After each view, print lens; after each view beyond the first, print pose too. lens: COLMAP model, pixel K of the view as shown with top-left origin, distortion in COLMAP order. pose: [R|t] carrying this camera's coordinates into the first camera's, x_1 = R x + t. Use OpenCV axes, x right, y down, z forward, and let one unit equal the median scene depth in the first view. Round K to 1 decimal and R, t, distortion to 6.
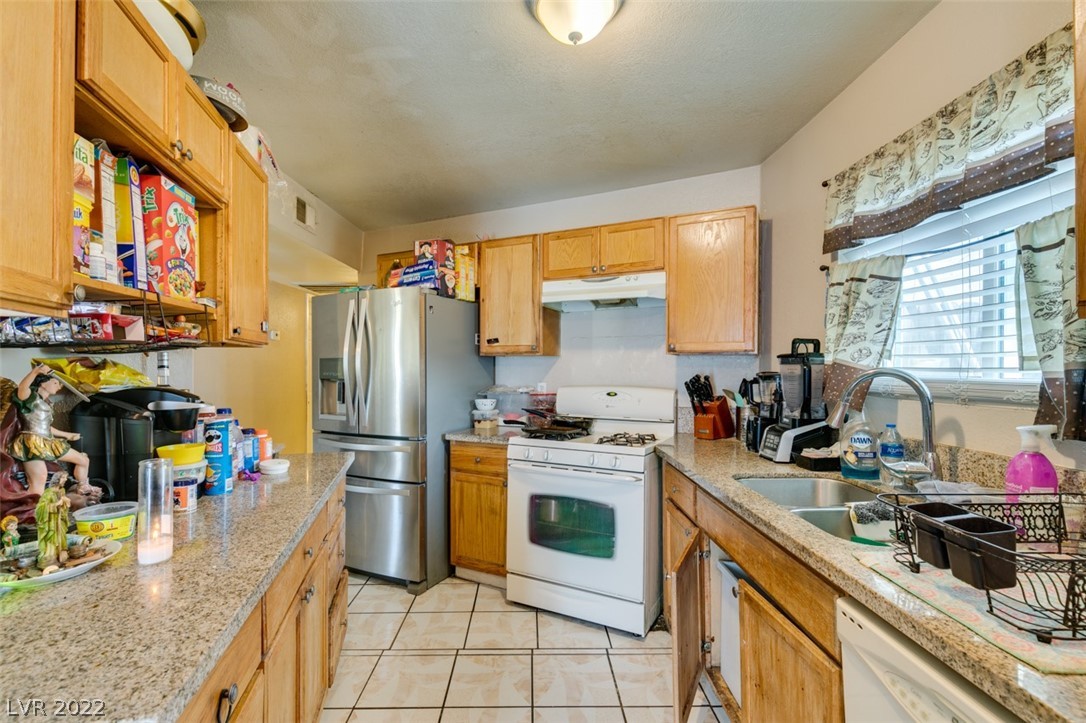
lens RADIAL K [[470.6, 0, 550.0], [0, 470.6, 362.4], [0, 0, 1]] dist [-0.002408, -0.002957]
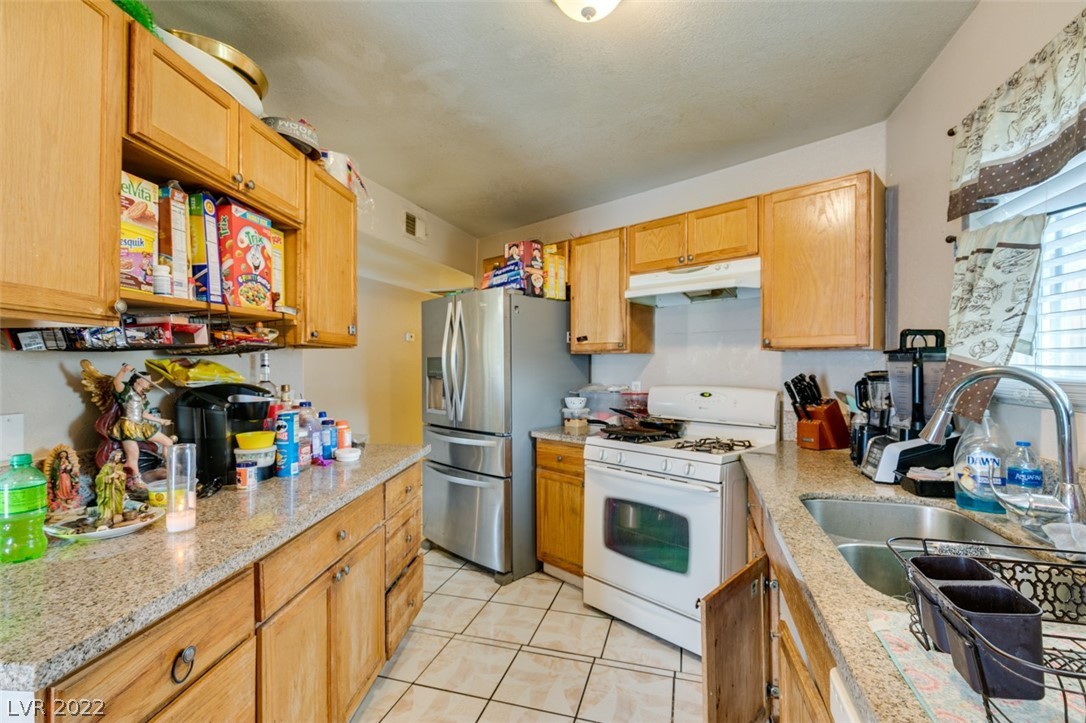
lens RADIAL K [[470.6, 0, 541.9], [0, 470.6, 360.8], [0, 0, 1]] dist [-0.002408, -0.002957]
pose [[0.957013, -0.004236, -0.290013, 0.163212], [0.004542, 0.999990, 0.000381, -0.000460], [0.290008, -0.001682, 0.957023, 0.053643]]
